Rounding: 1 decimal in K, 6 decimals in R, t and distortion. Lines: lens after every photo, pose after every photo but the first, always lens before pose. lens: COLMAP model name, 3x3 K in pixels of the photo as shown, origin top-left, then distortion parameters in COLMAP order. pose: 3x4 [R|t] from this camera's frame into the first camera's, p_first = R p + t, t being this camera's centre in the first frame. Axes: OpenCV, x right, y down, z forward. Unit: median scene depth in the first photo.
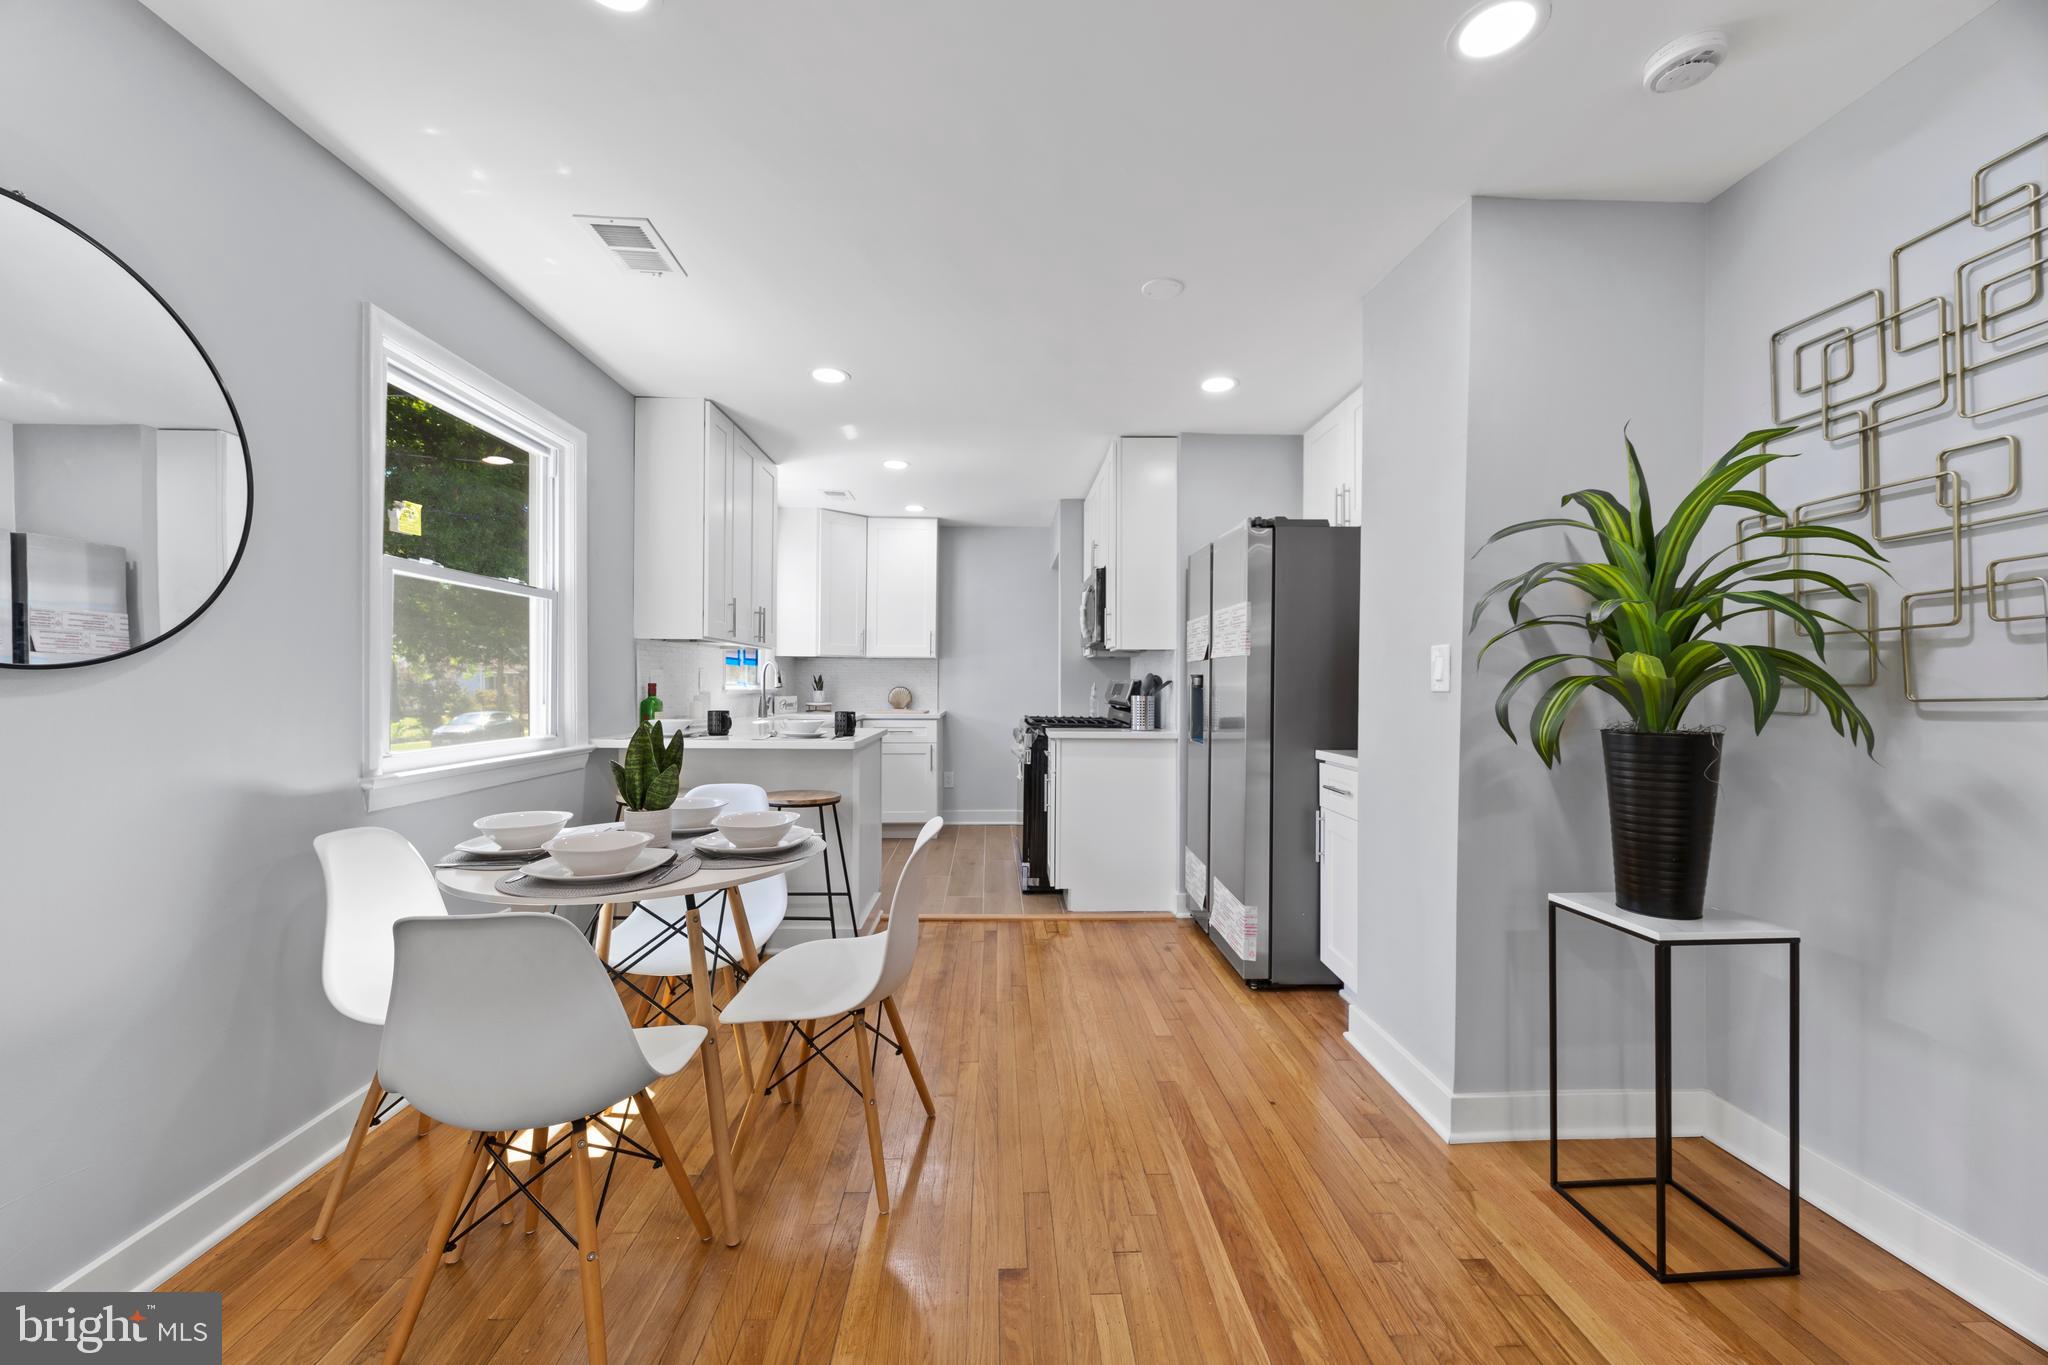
lens RADIAL K [[771.4, 0, 1024.0], [0, 771.4, 682.5], [0, 0, 1]] dist [-0.004151, -0.000235]
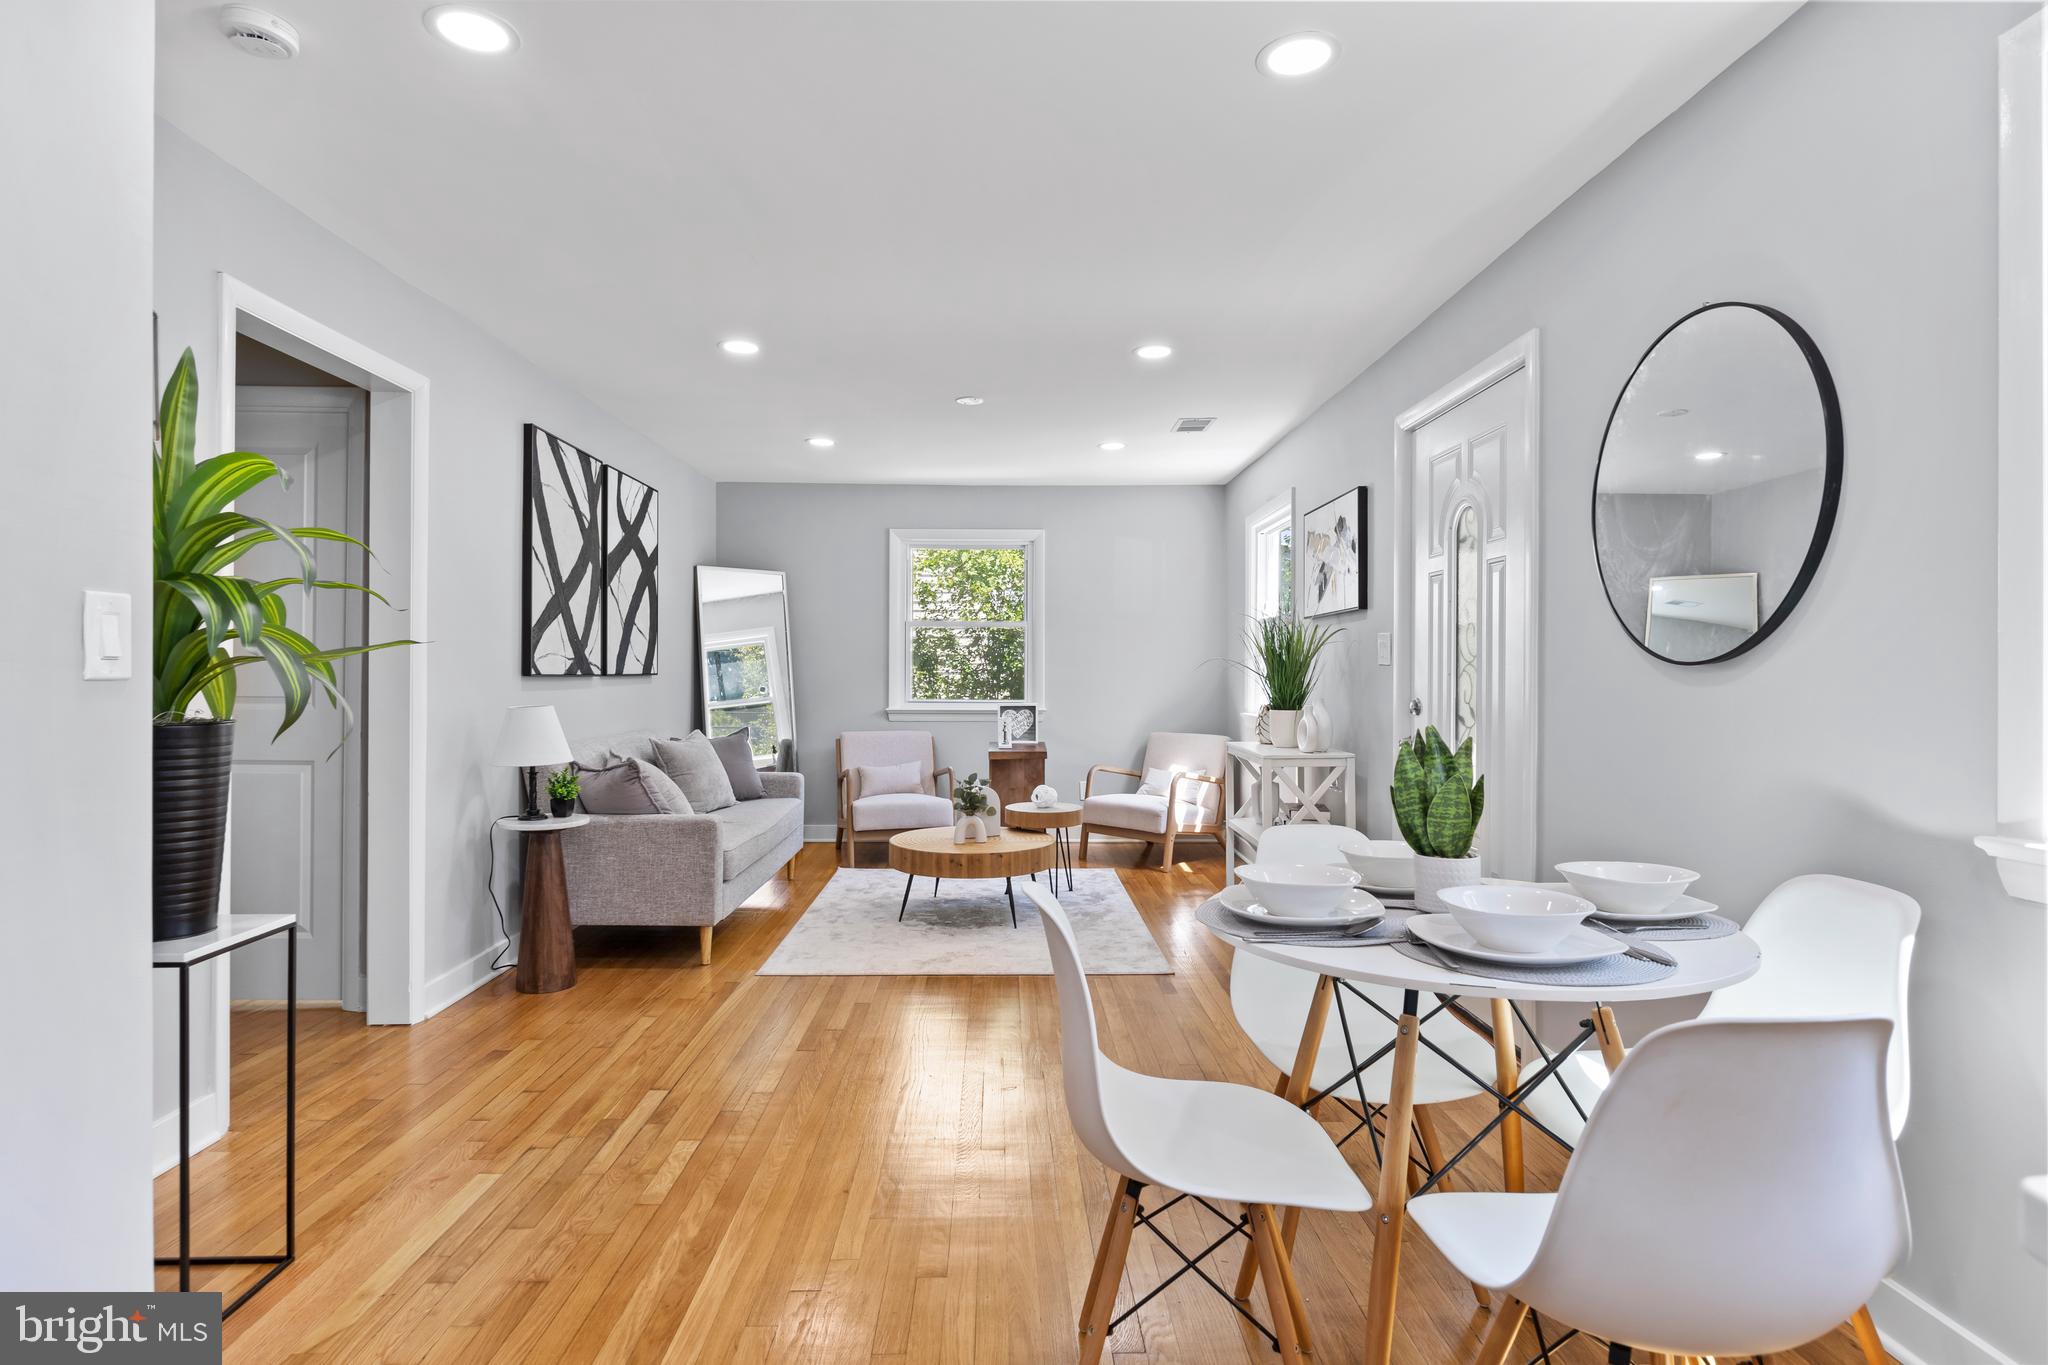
lens RADIAL K [[1035.5, 0, 1017.3], [0, 1035.5, 672.3], [0, 0, 1]] dist [-0.001198, -0.000129]
pose [[-0.999746, -0.006004, 0.021707, -0.063514], [-0.006071, 0.999977, -0.002992, 0.003624], [-0.021689, -0.003123, -0.999760, 1.015111]]
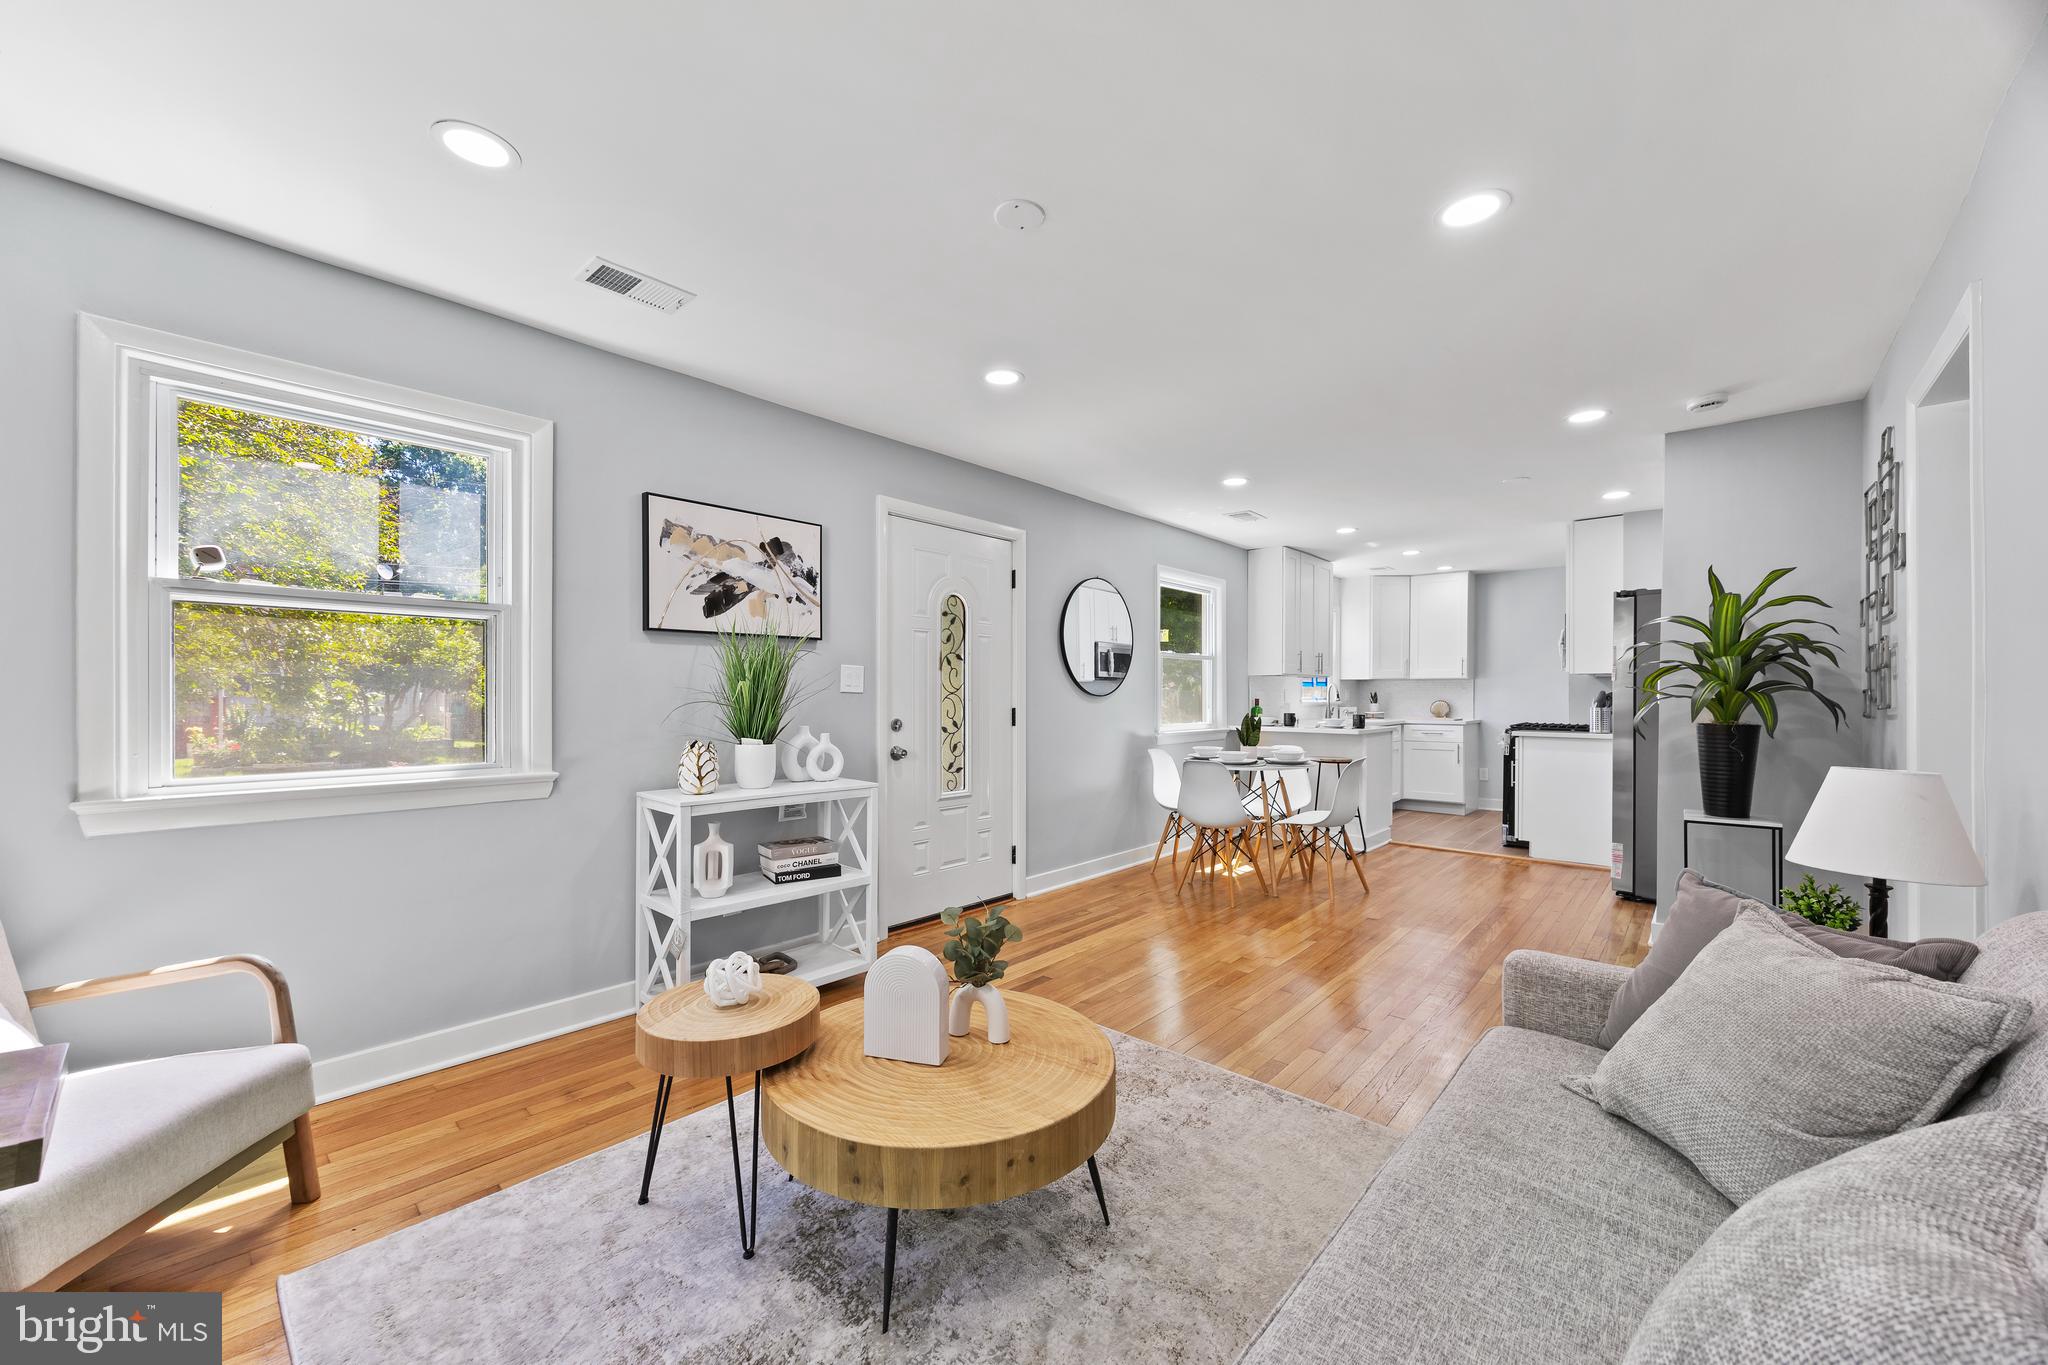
lens RADIAL K [[795.4, 0, 1015.1], [0, 795.4, 693.2], [0, 0, 1]] dist [0.011253, 0.000024]
pose [[0.719485, -0.004152, -0.694496, 0.451452], [0.002185, 0.999991, -0.003715, -0.005680], [0.694505, 0.001155, 0.719487, -0.826759]]
